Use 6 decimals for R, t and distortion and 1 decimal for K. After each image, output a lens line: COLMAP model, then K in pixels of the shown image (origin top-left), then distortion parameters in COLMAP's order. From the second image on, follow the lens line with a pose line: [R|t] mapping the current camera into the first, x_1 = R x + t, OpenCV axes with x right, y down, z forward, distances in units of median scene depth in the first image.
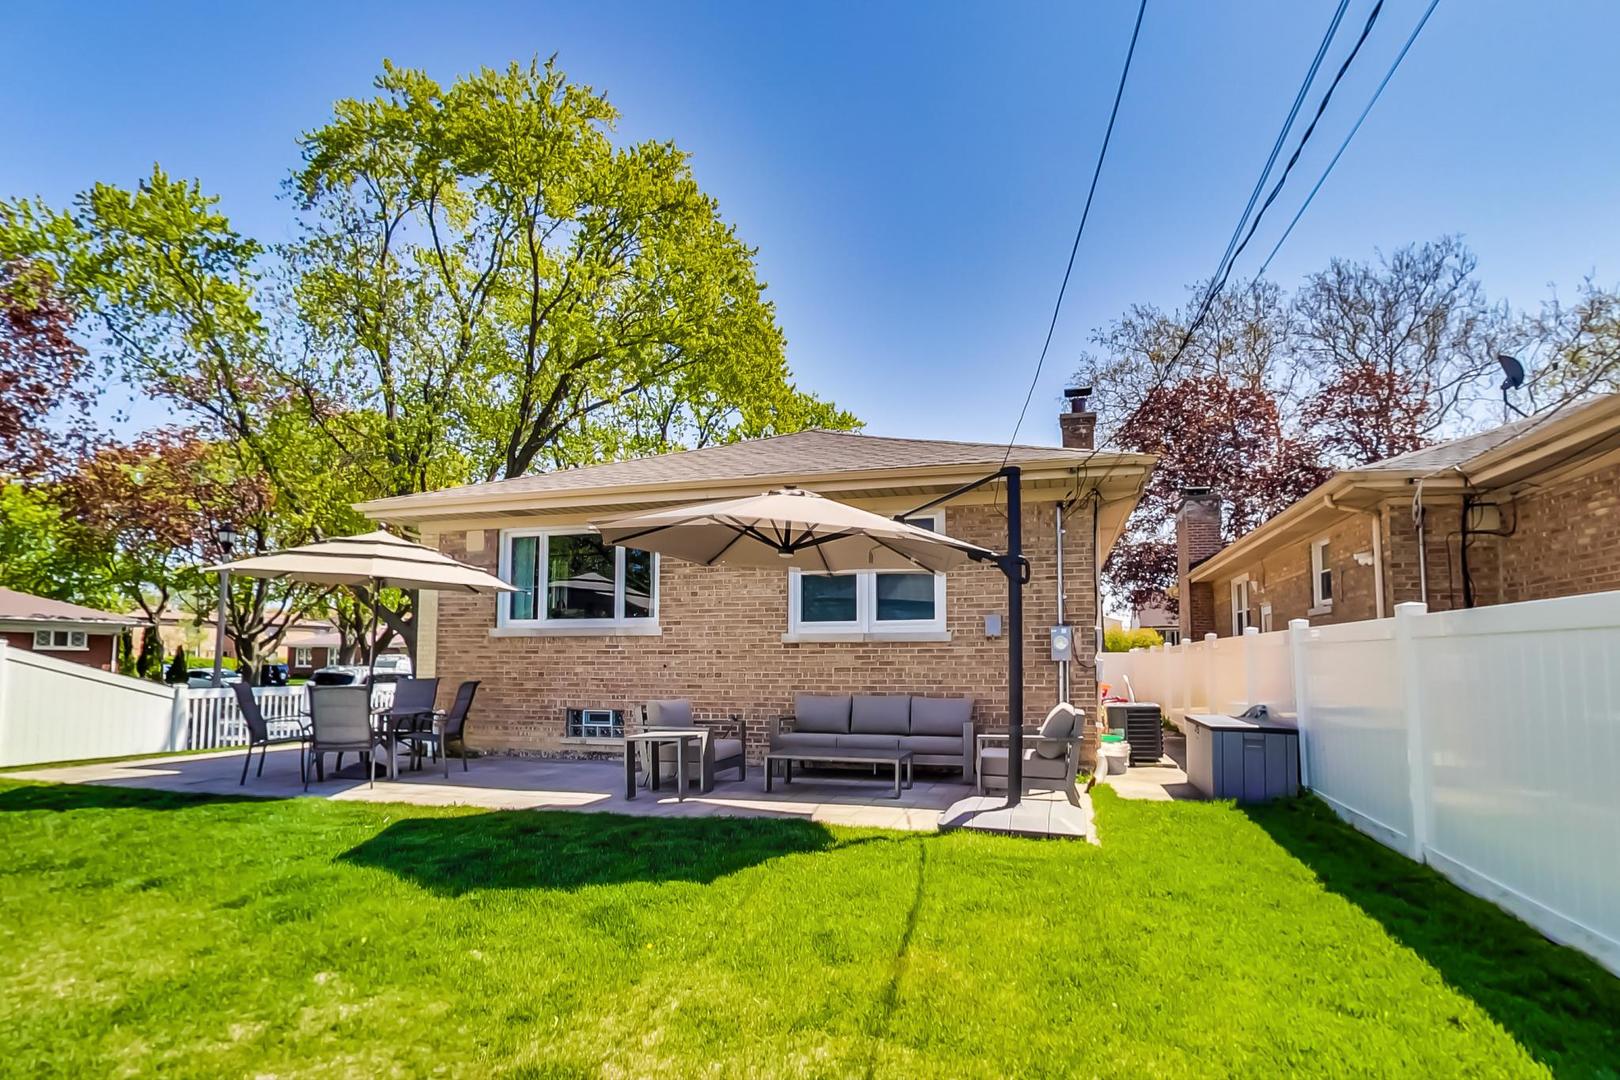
lens RADIAL K [[846.2, 0, 802.6], [0, 846.2, 593.2], [0, 0, 1]] dist [-0.004834, -0.000016]
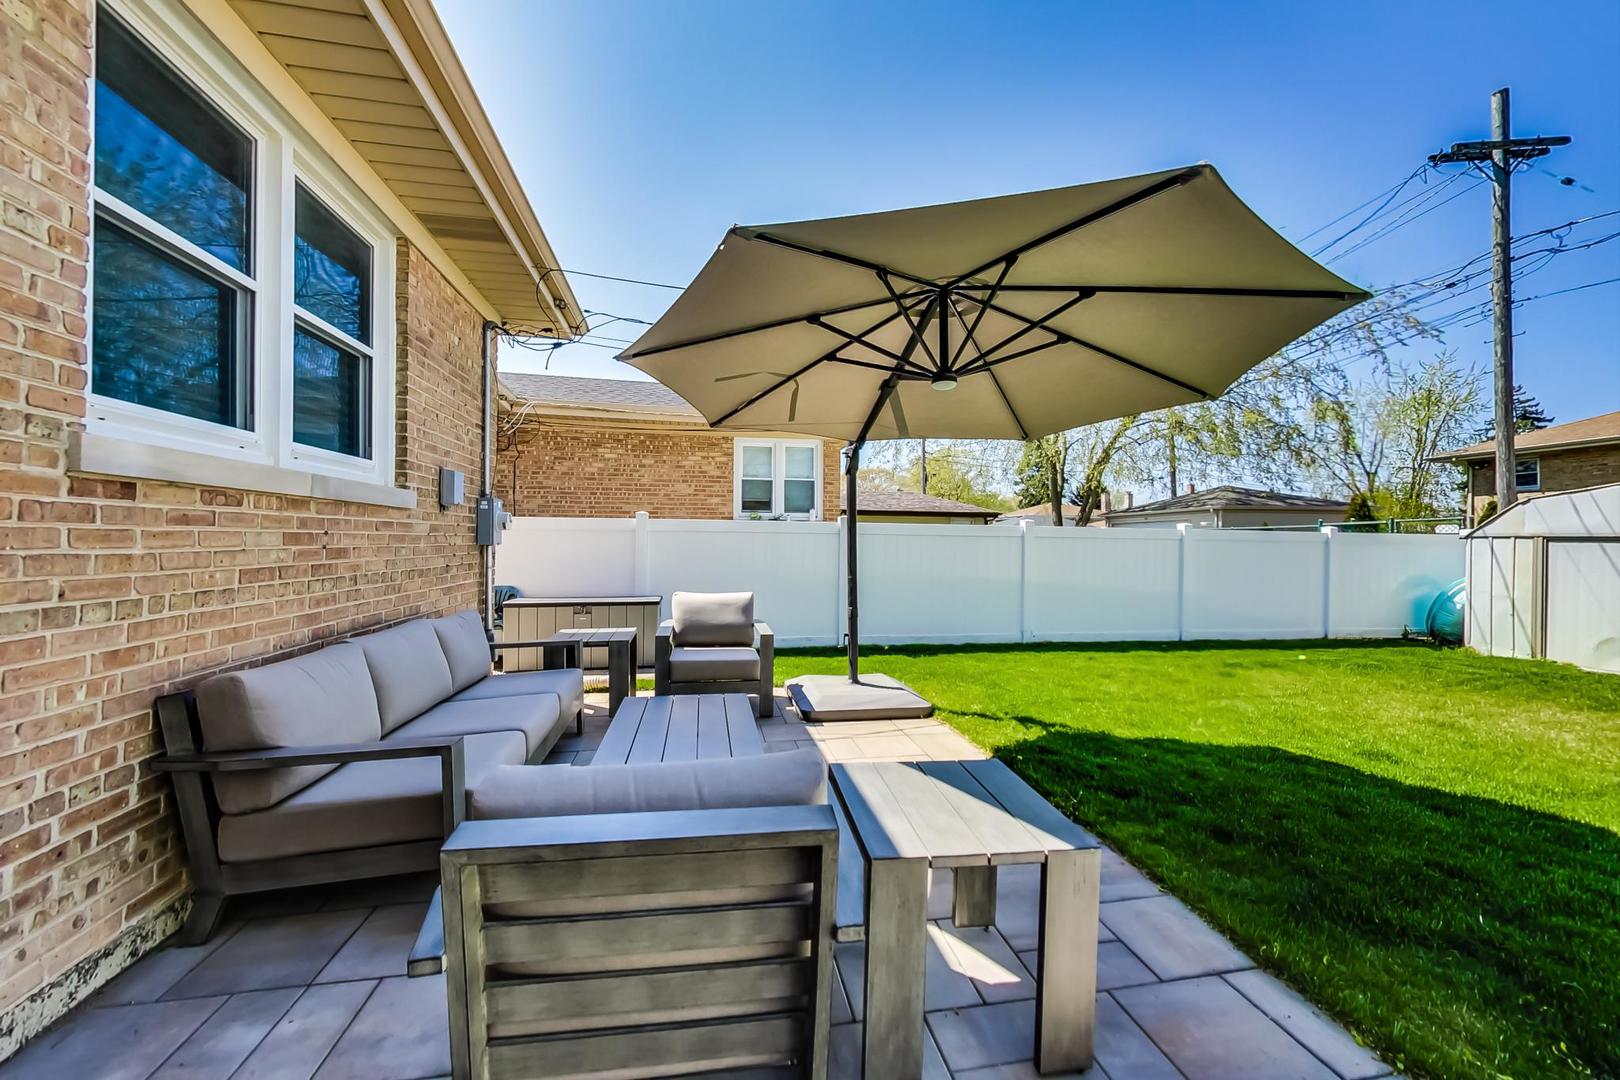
lens RADIAL K [[606.7, 0, 820.5], [0, 606.7, 541.2], [0, 0, 1]] dist [0.002268, 0.000967]
pose [[-0.466845, -0.006685, 0.884314, -0.242929], [-0.085978, 0.995577, -0.037864, 0.061349], [-0.880150, -0.093708, -0.465355, 0.834623]]
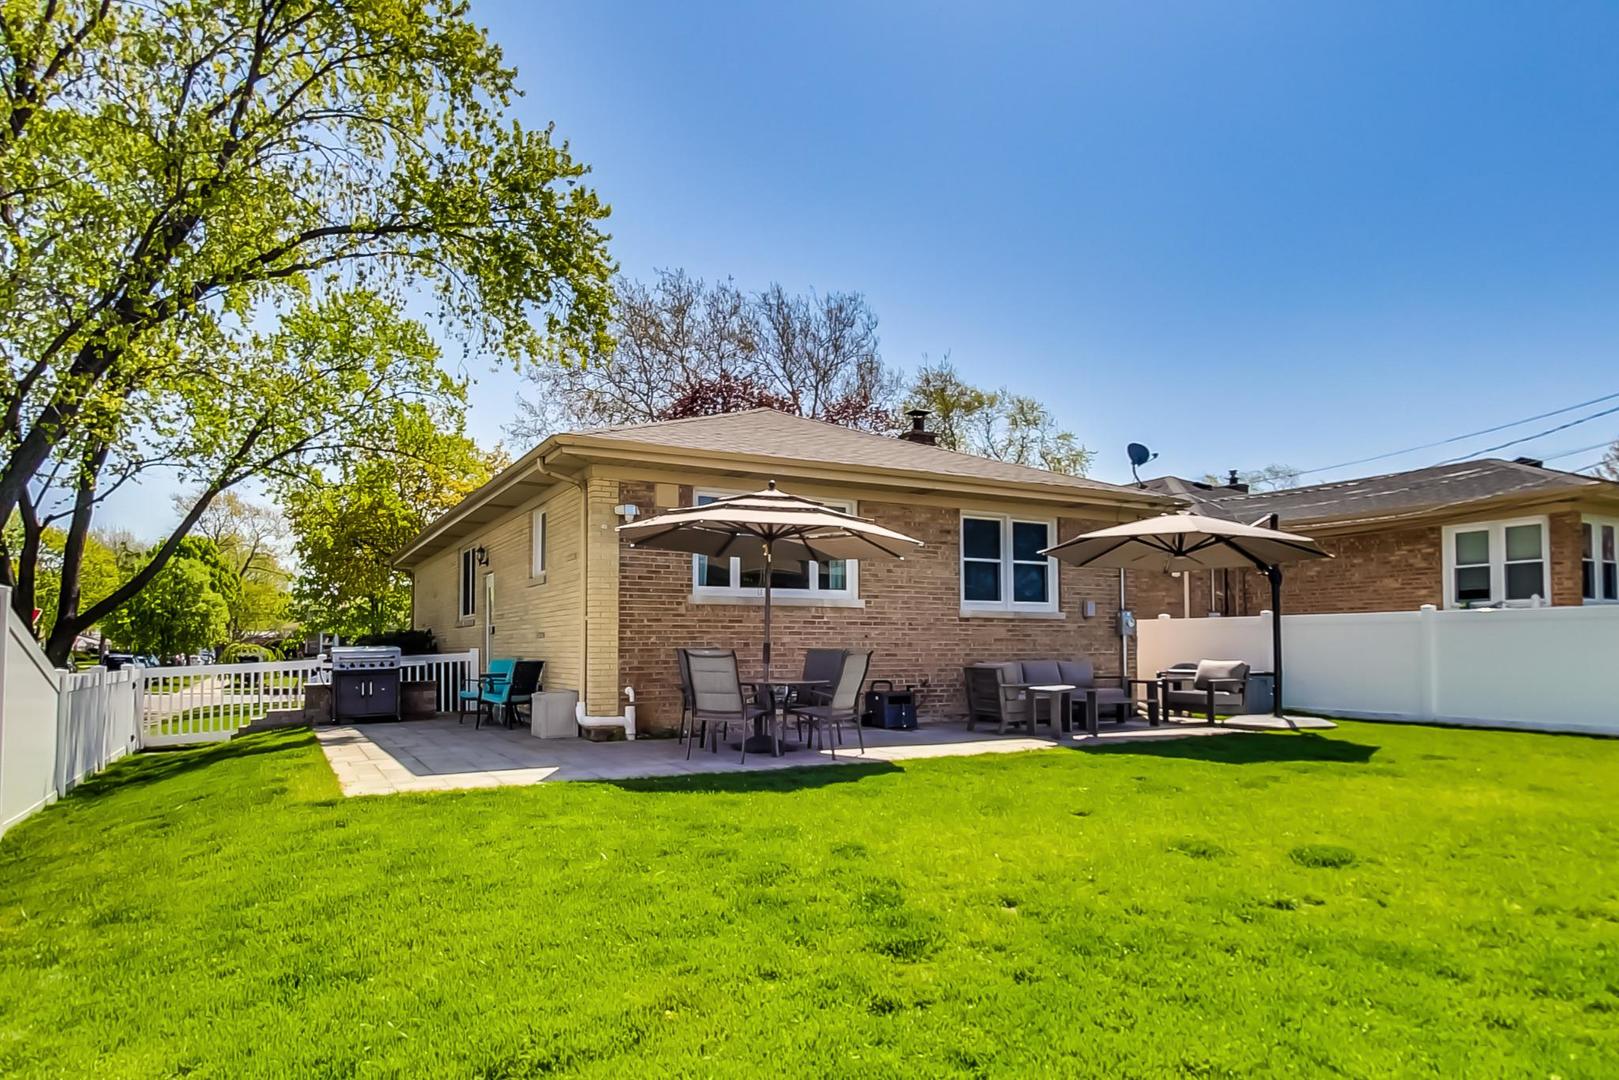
lens RADIAL K [[957.6, 0, 798.3], [0, 957.6, 591.3], [0, 0, 1]] dist [0.026634, -0.003852]
pose [[0.708318, 0.037525, 0.704896, -1.047848], [-0.058877, 0.998247, 0.006022, 0.025614], [-0.703434, -0.045768, 0.709285, 0.194996]]
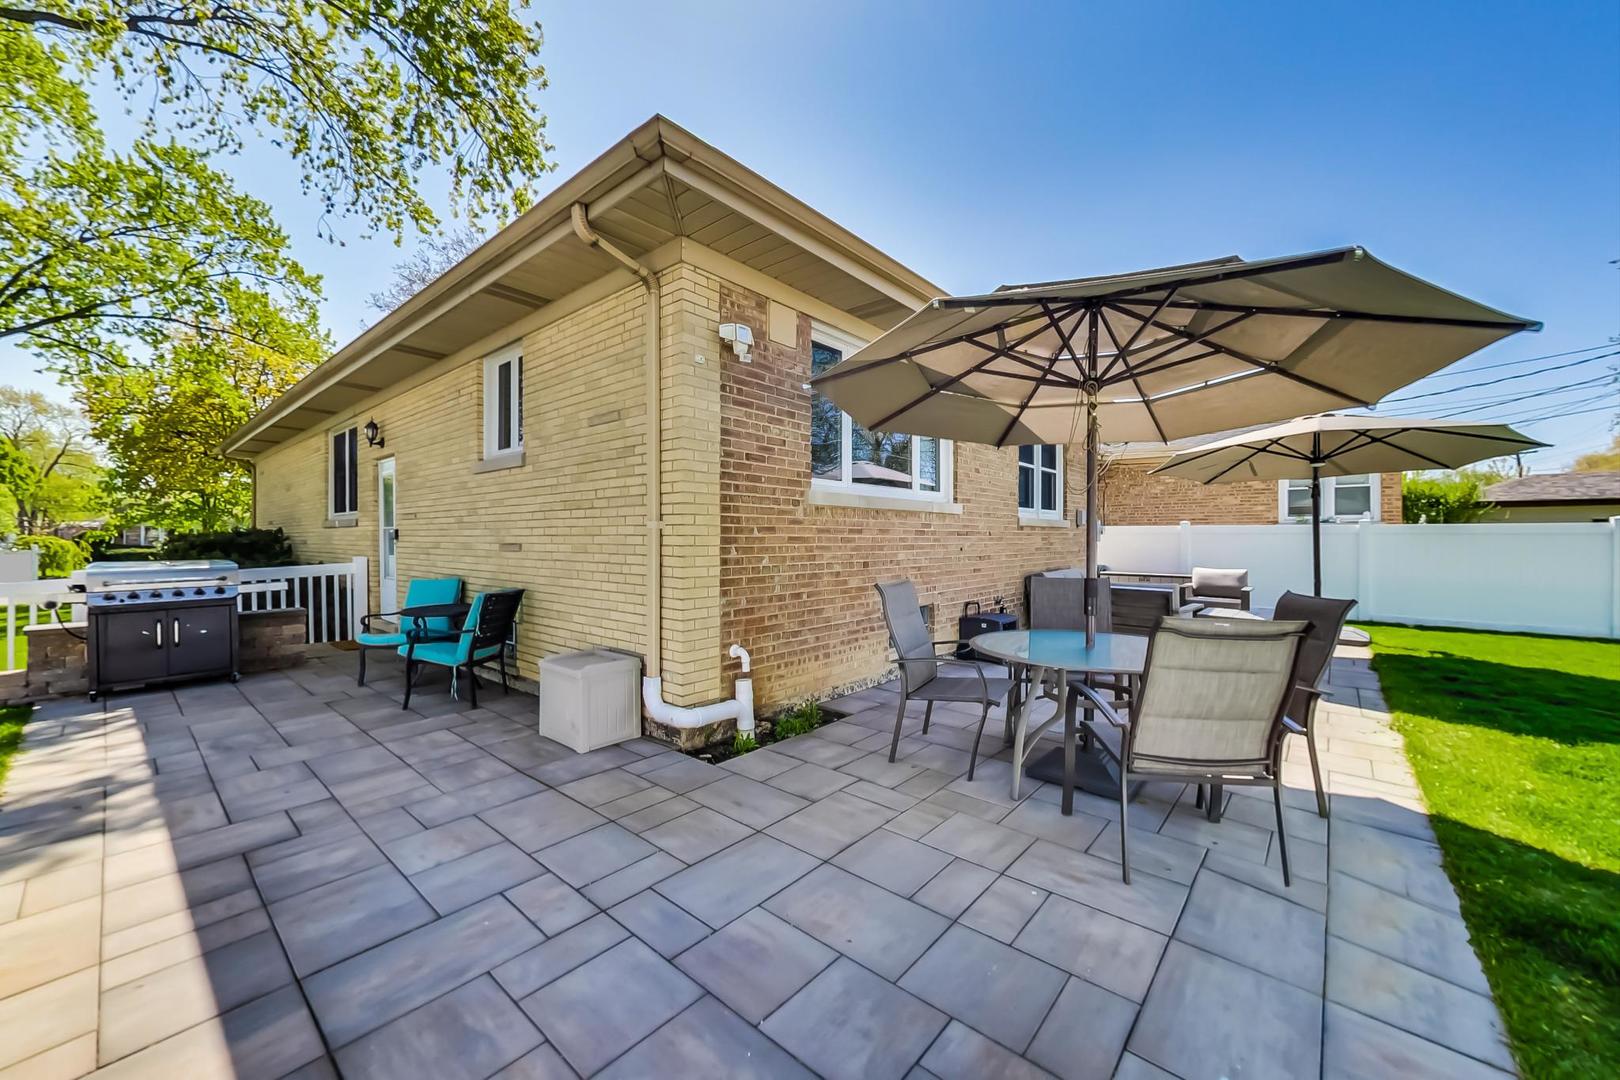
lens RADIAL K [[606.7, 0, 806.6], [0, 606.7, 526.7], [0, 0, 1]] dist [0.002268, 0.000967]
pose [[0.414525, 0.013870, 0.909932, -0.772005], [-0.080901, 0.996487, 0.021666, 0.060195], [-0.906435, -0.082595, 0.414191, 0.858368]]
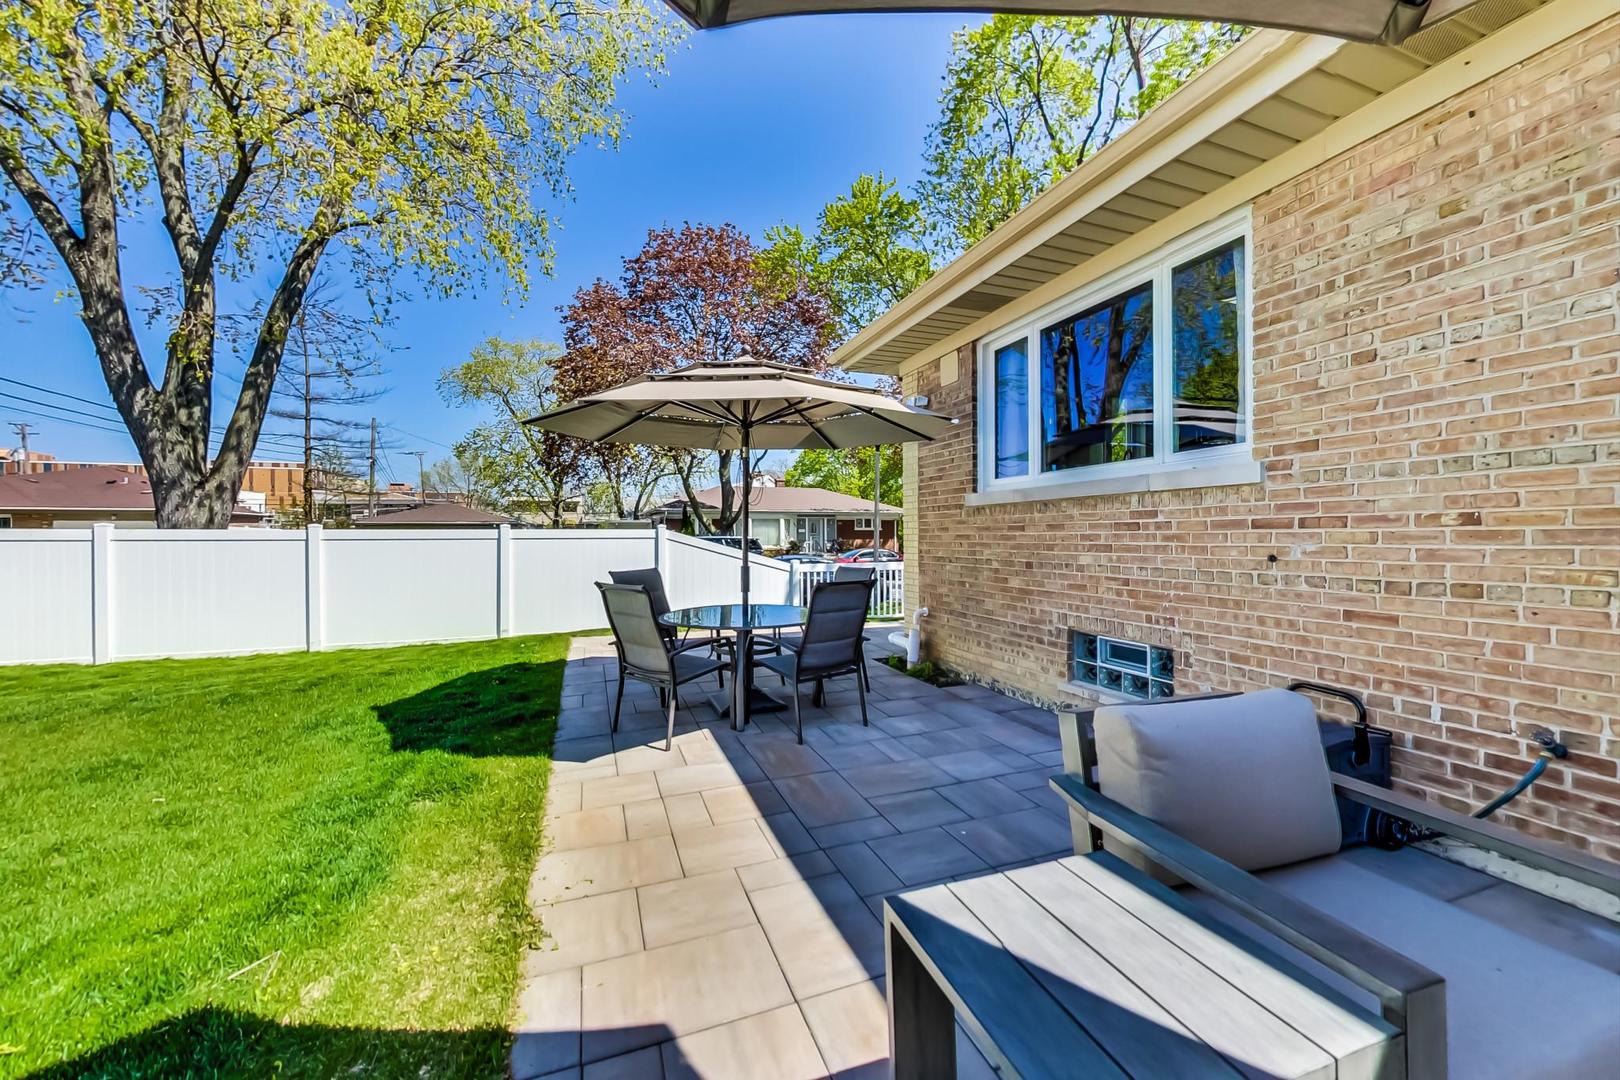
lens RADIAL K [[606.7, 0, 814.6], [0, 606.7, 538.8], [0, 0, 1]] dist [0.002268, 0.000967]
pose [[0.604712, -0.001447, -0.796443, -0.062726], [0.071315, 0.996080, 0.052337, 0.044881], [0.793245, -0.088447, 0.602444, 0.634948]]
